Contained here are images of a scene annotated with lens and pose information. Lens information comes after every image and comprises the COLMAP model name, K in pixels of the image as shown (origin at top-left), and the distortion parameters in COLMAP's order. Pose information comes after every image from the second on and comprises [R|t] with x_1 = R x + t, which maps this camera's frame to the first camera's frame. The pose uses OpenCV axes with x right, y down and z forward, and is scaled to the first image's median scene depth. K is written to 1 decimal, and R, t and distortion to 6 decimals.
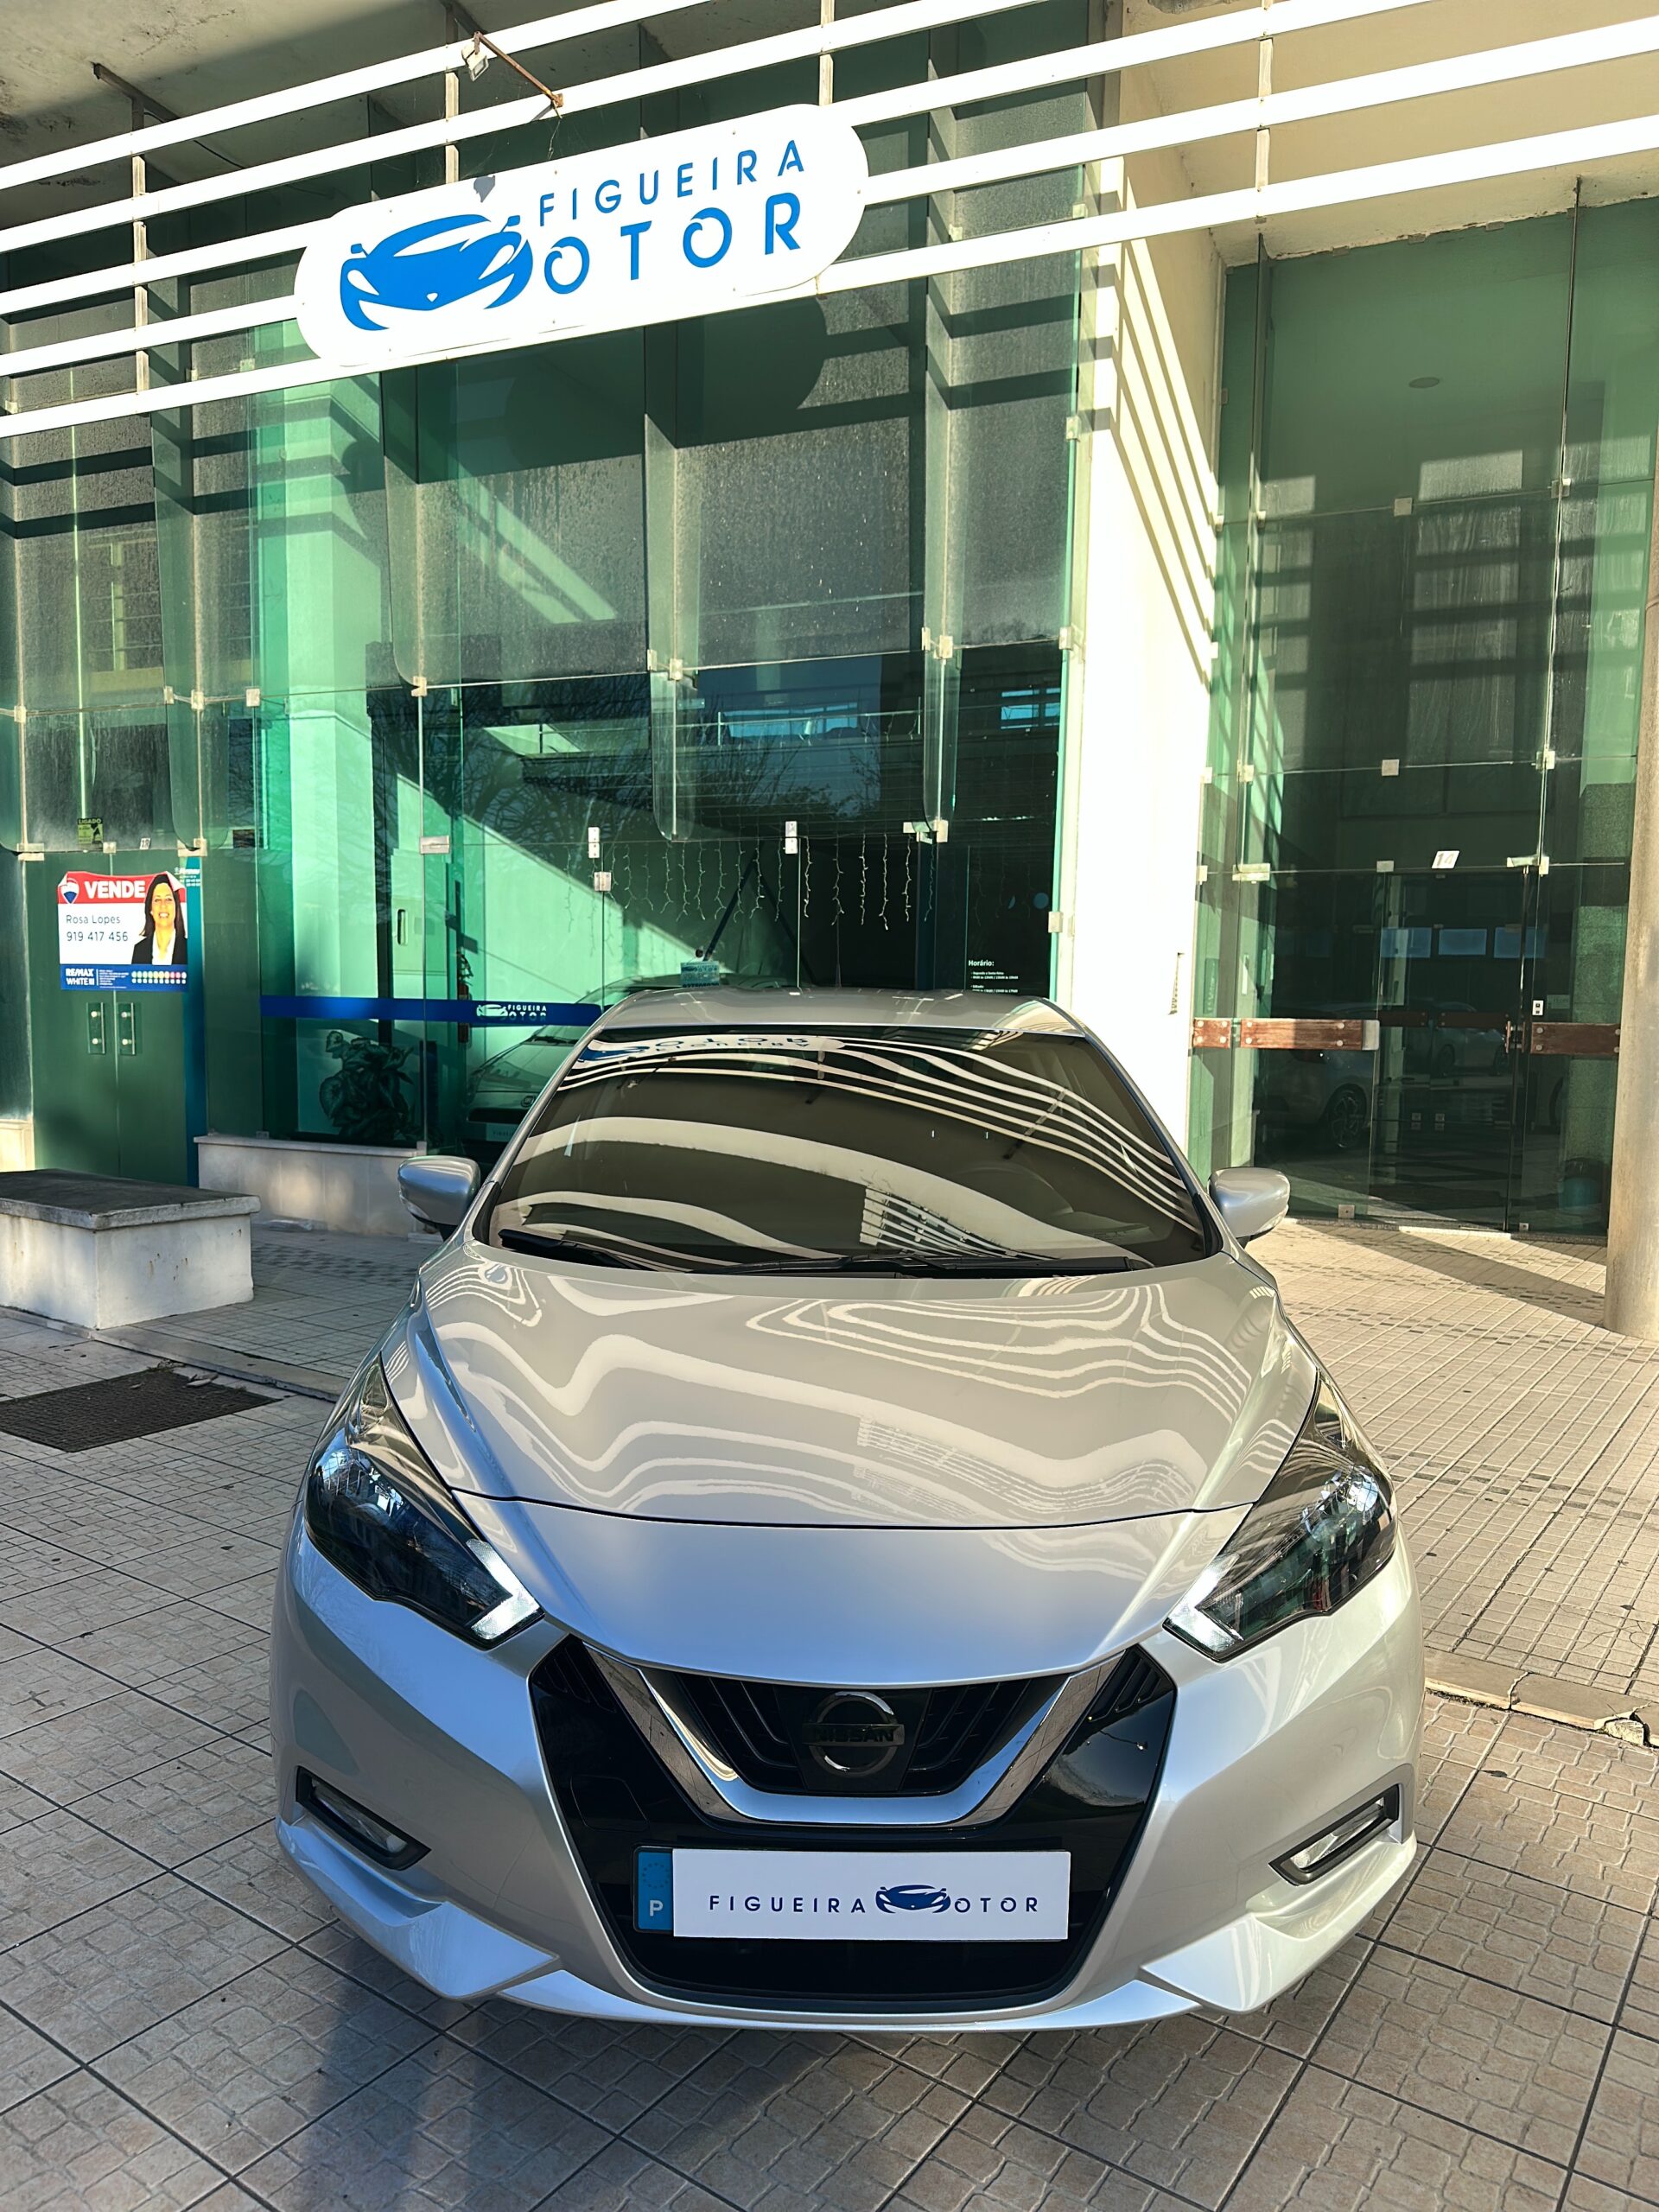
lens RADIAL K [[1551.0, 0, 823.9], [0, 1551.0, 1119.5], [0, 0, 1]] dist [0.016629, -0.020272]
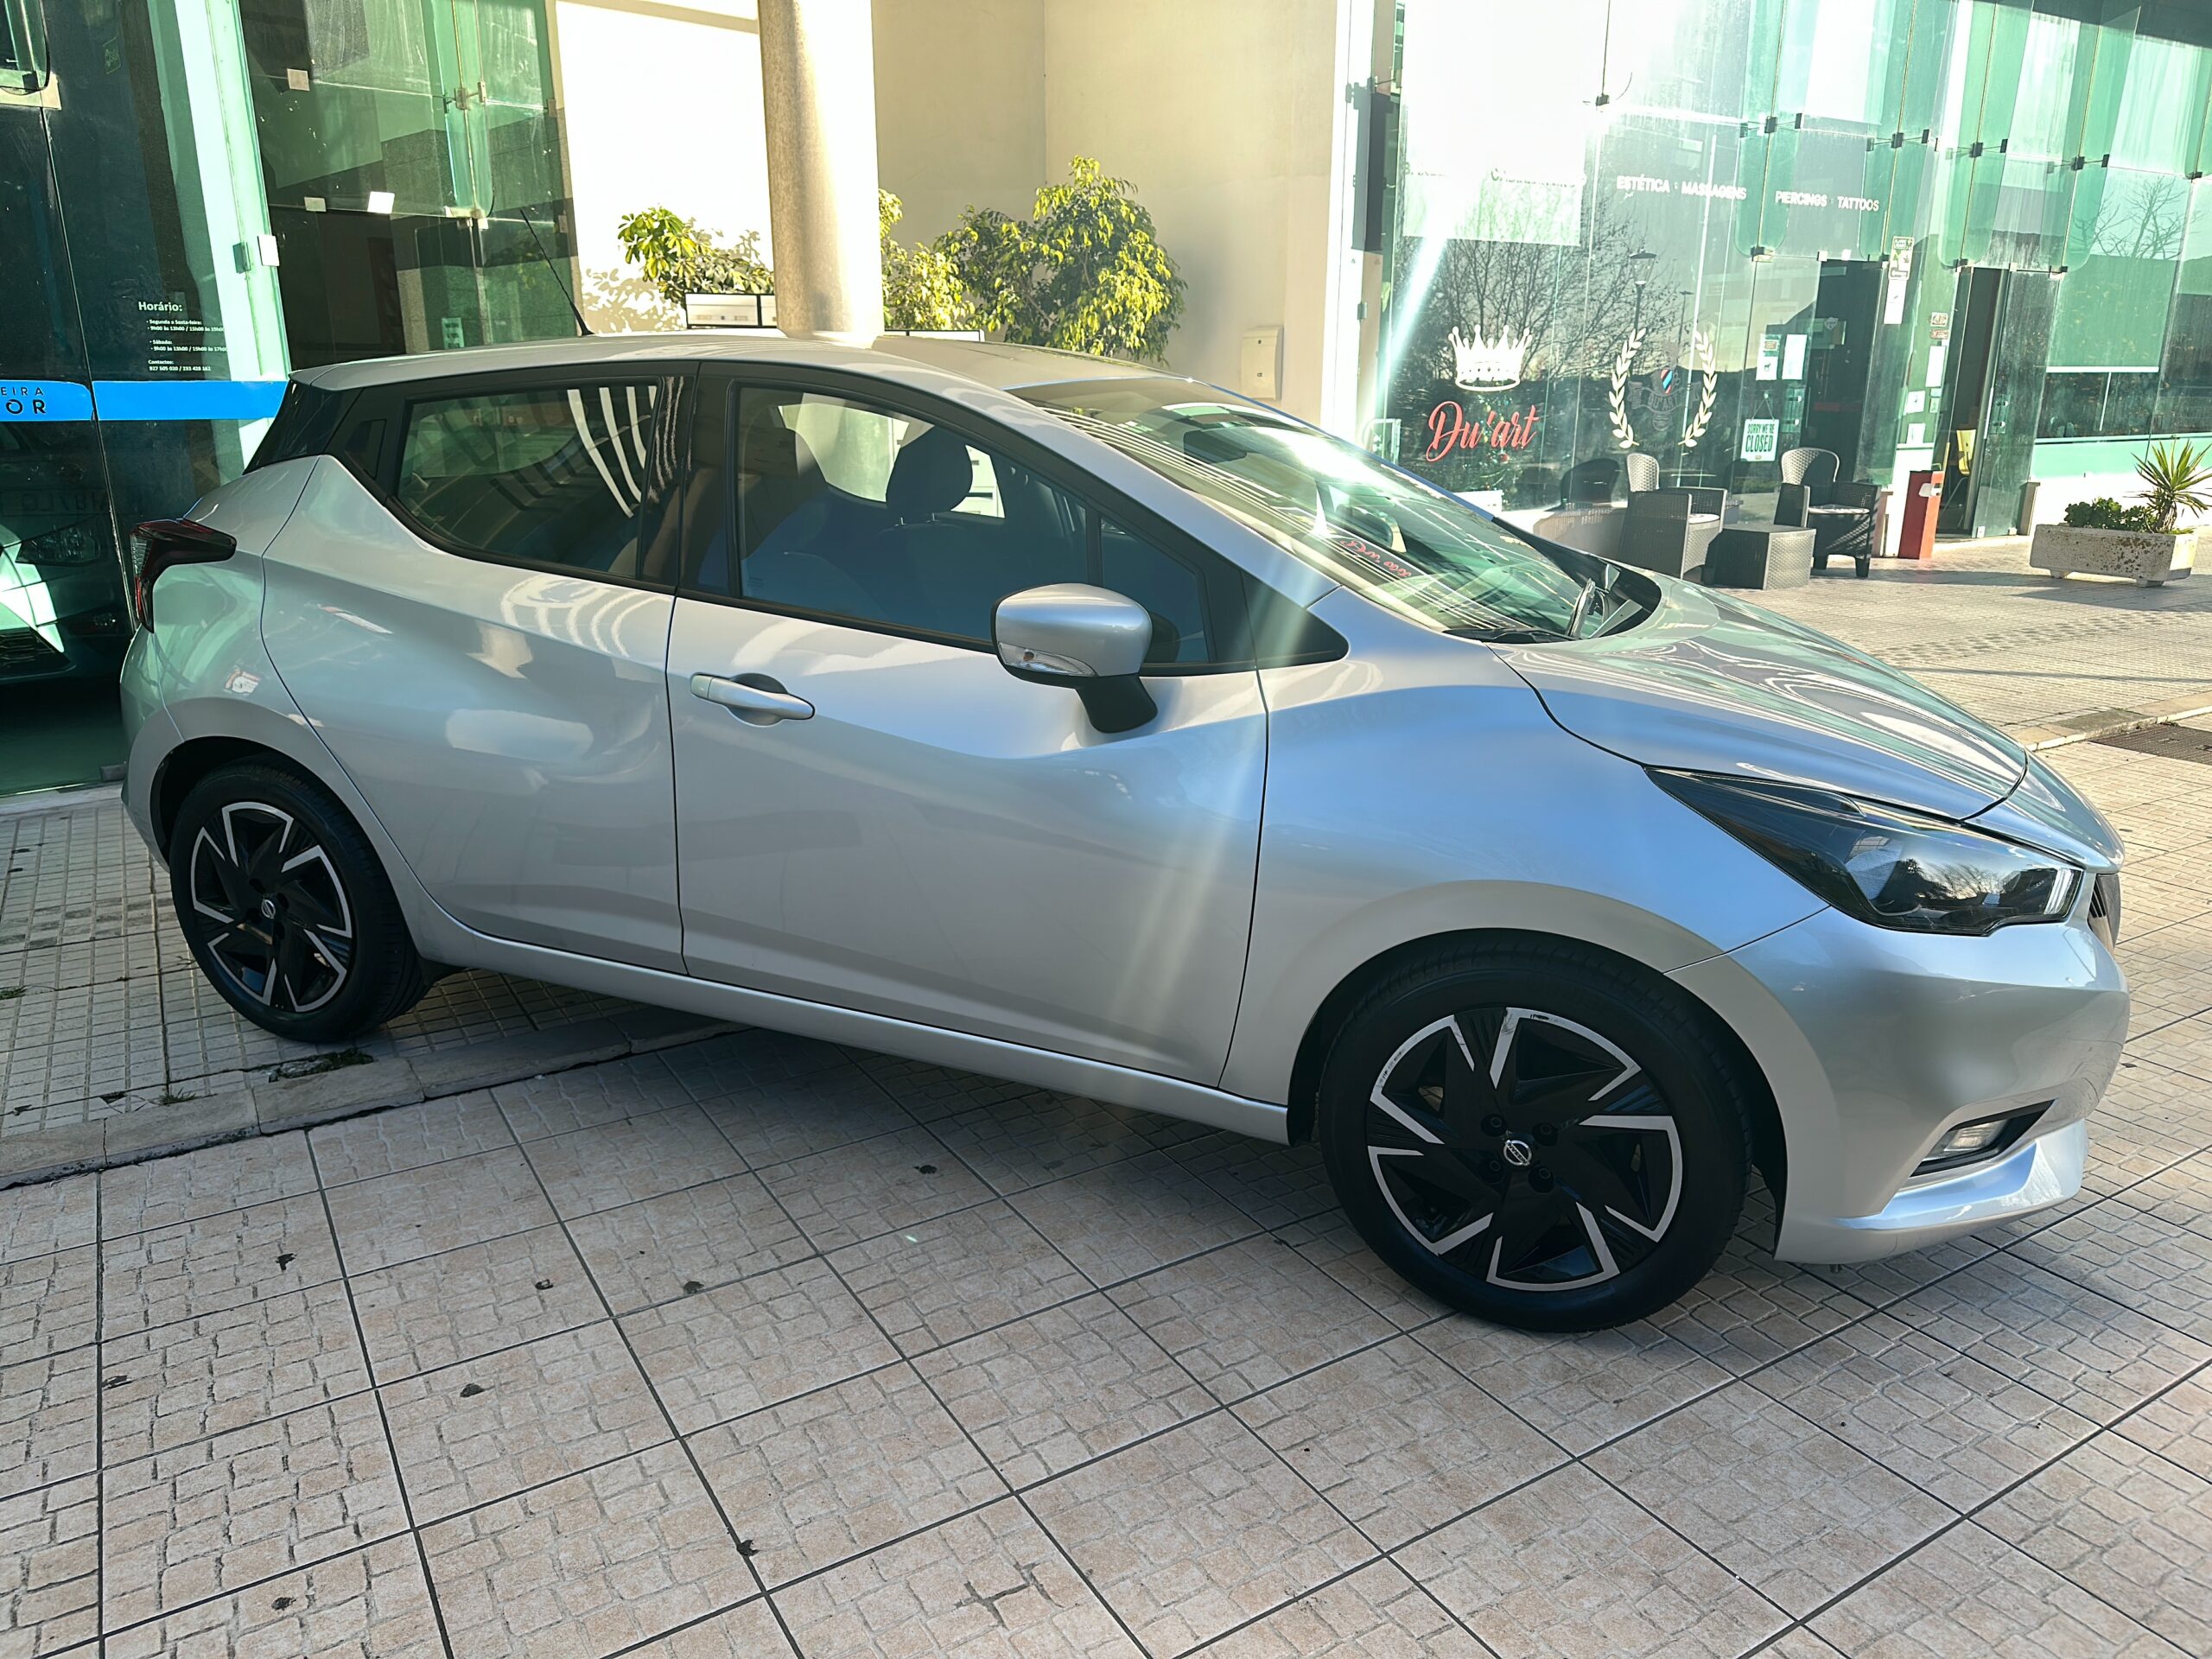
lens RADIAL K [[1551.0, 0, 1120.0], [0, 1551.0, 837.1], [0, 0, 1]] dist [0.016629, -0.020272]
pose [[0.383911, -0.267943, 0.883640, -0.875716], [0.078603, 0.962982, 0.257852, -0.039668], [-0.920019, -0.029536, 0.390760, 0.704886]]
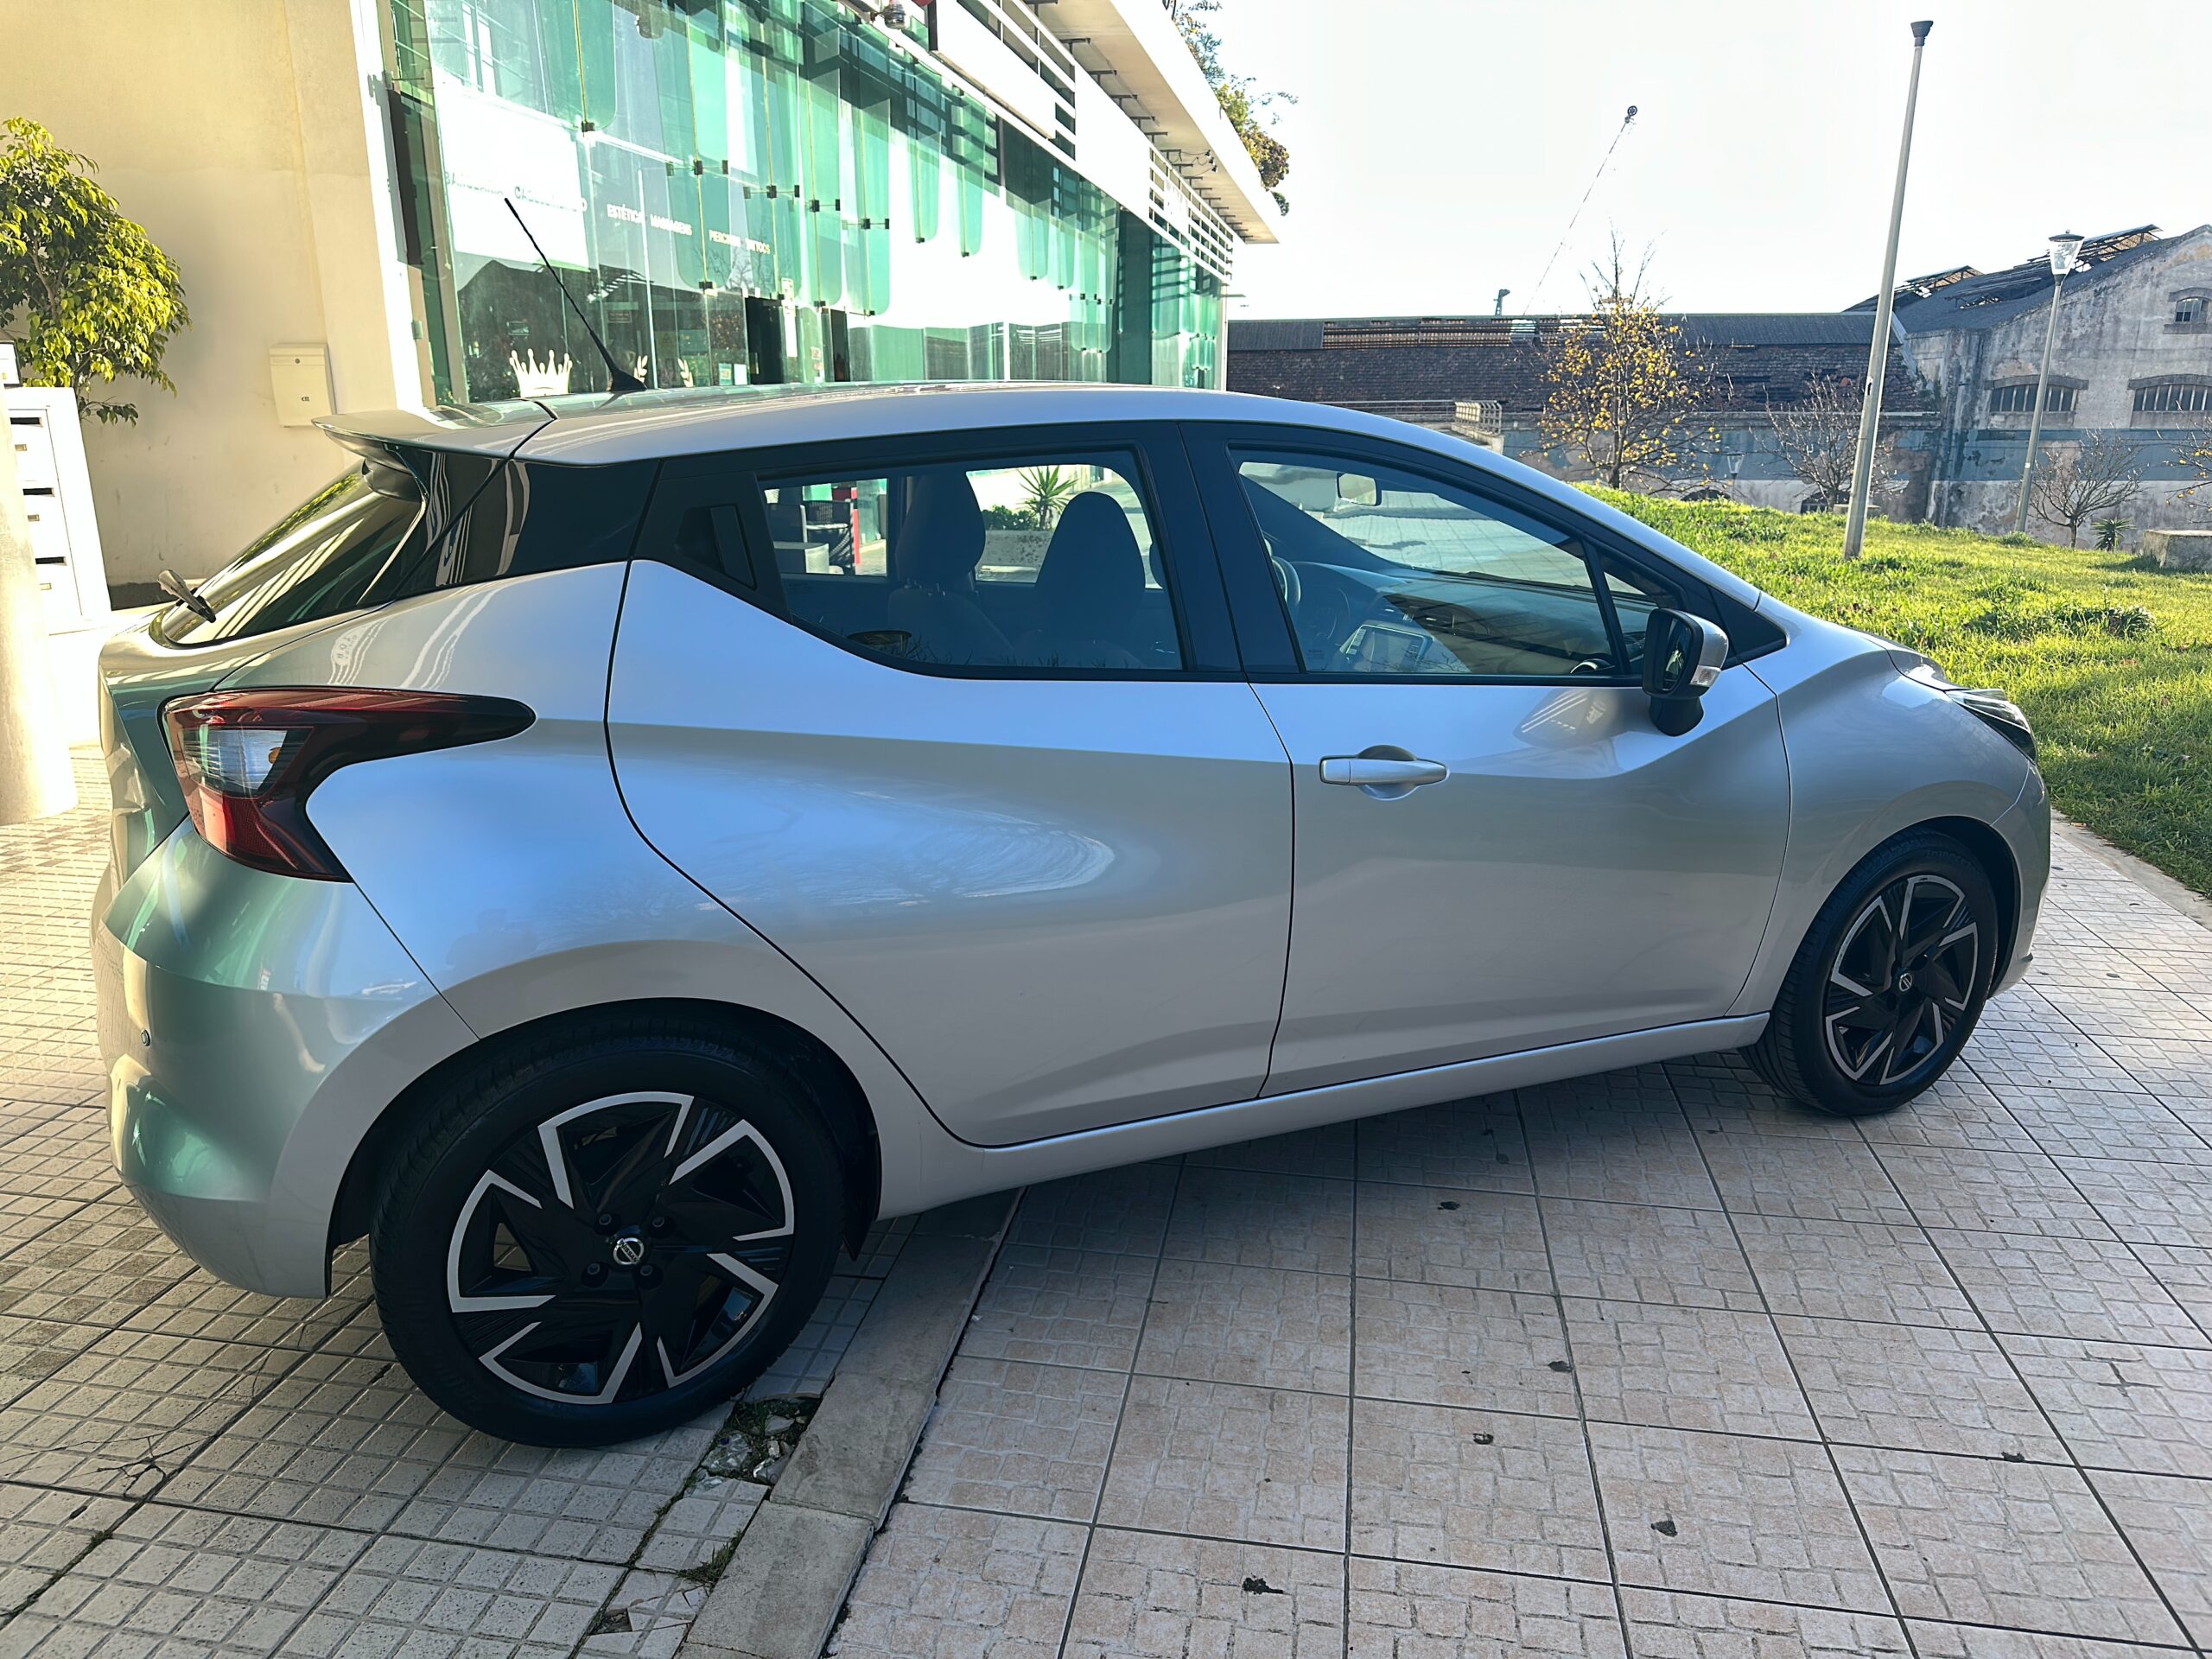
lens RADIAL K [[1551.0, 0, 1129.1], [0, 1551.0, 807.2], [0, 0, 1]] dist [0.016629, -0.020272]
pose [[-0.445446, -0.236772, 0.863433, -0.829770], [0.065383, 0.953219, 0.295124, -0.131202], [-0.892918, 0.187916, -0.409127, 1.593932]]
